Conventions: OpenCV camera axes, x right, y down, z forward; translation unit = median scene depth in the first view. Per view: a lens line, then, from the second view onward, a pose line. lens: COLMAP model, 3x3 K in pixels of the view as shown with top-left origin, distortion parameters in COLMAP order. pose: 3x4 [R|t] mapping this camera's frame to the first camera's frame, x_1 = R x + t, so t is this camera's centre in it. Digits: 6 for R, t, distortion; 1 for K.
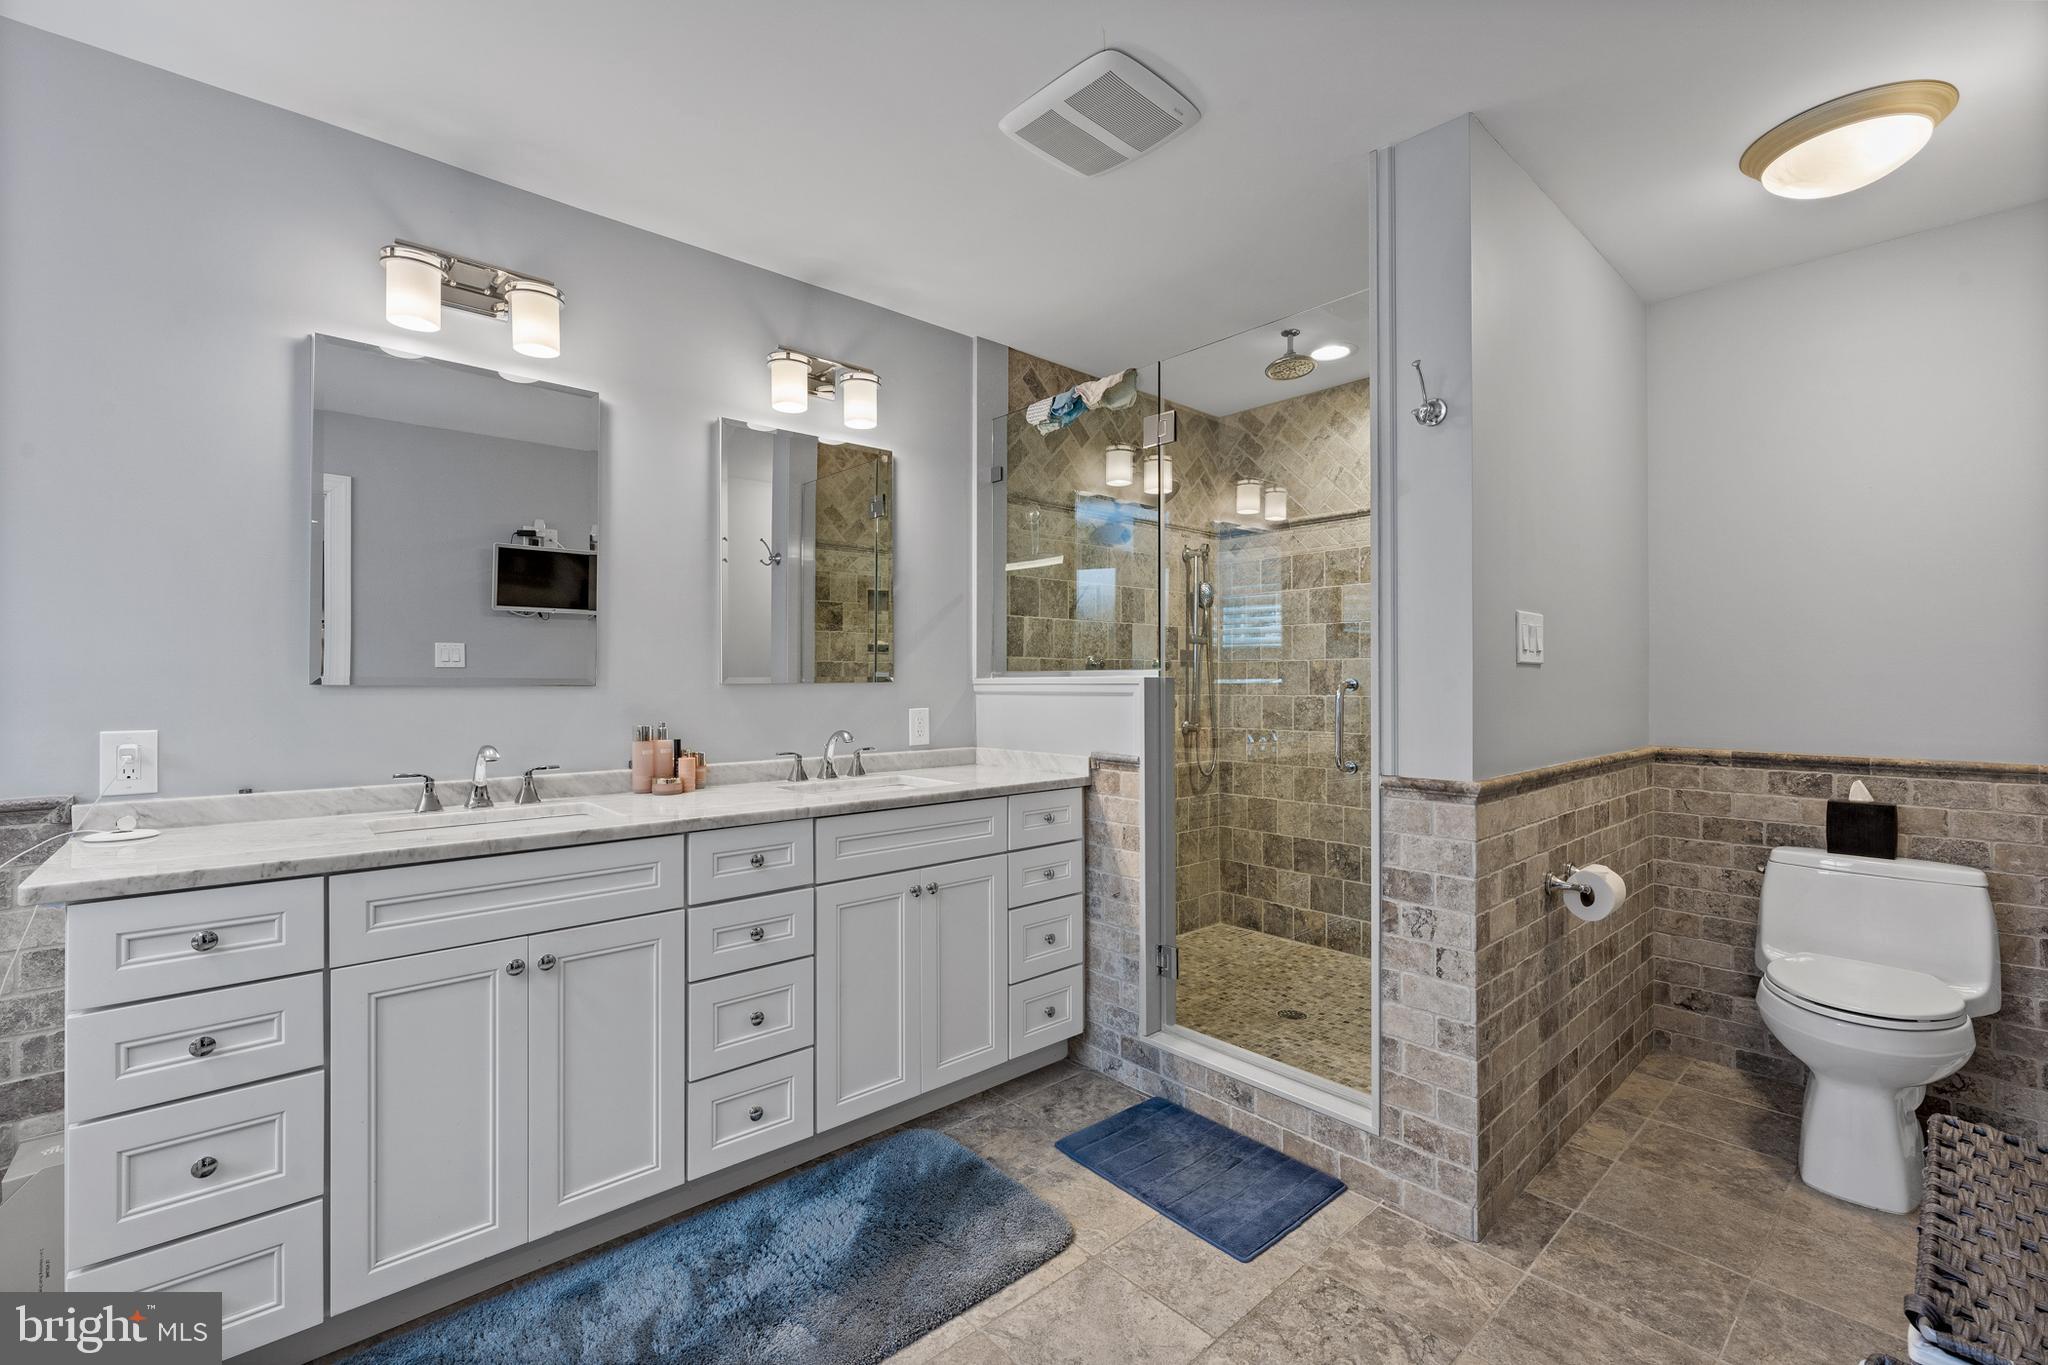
lens RADIAL K [[876.9, 0, 1024.0], [0, 876.9, 682.5], [0, 0, 1]] dist [-0.001778, -0.000118]
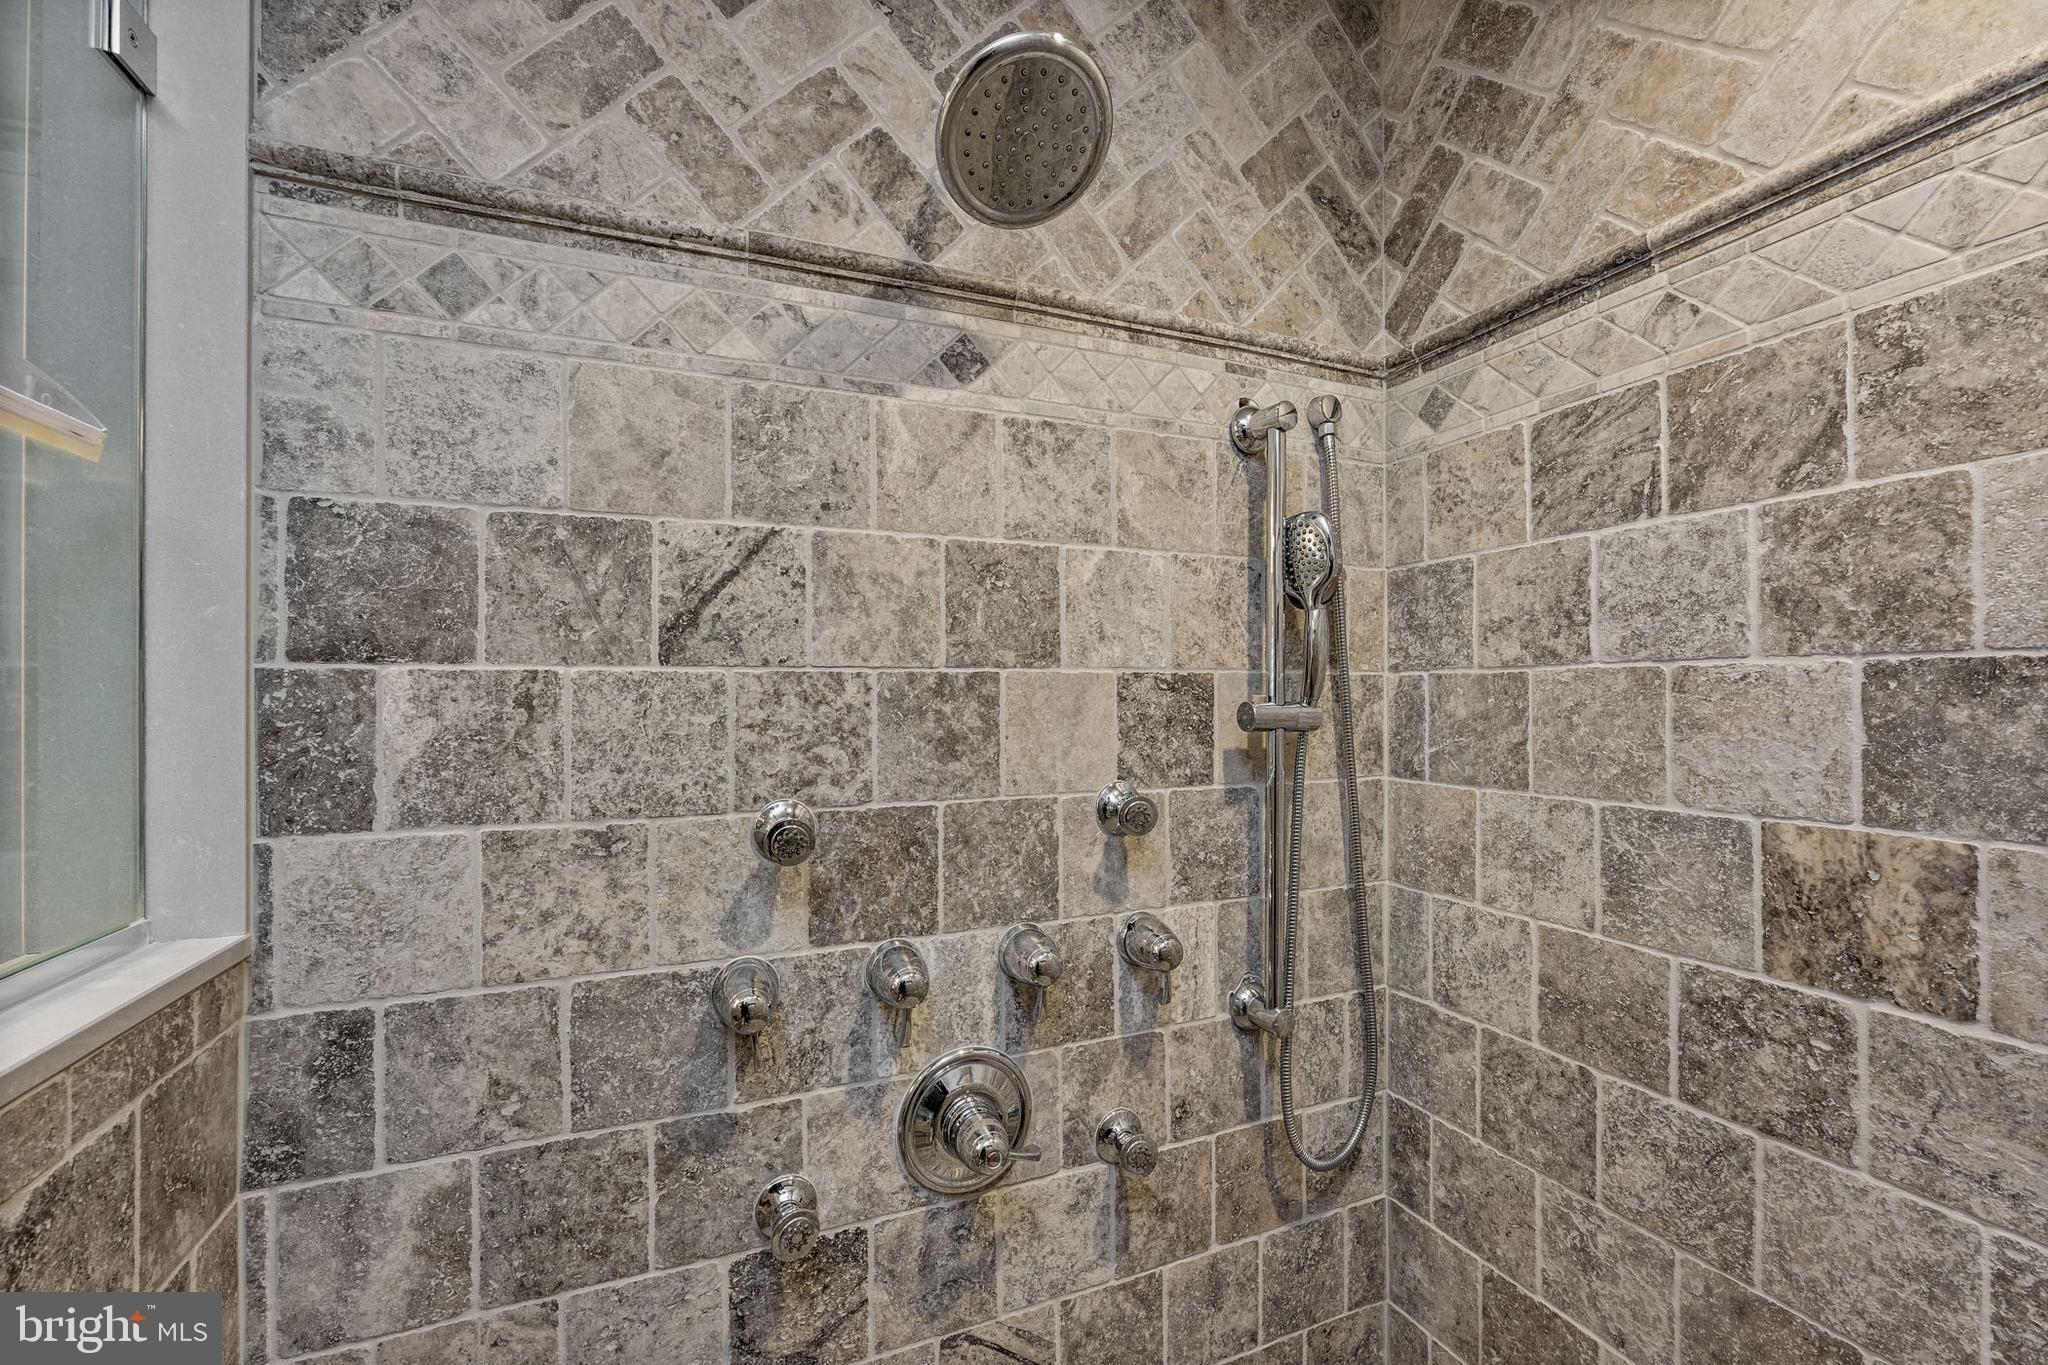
lens RADIAL K [[853.5, 0, 1030.1], [0, 853.5, 689.2], [0, 0, 1]] dist [-0.002325, -0.000267]
pose [[0.947814, -0.005715, -0.318773, 0.213815], [0.004592, 0.999980, -0.004275, -0.058111], [0.318791, 0.002588, 0.947821, 0.720453]]
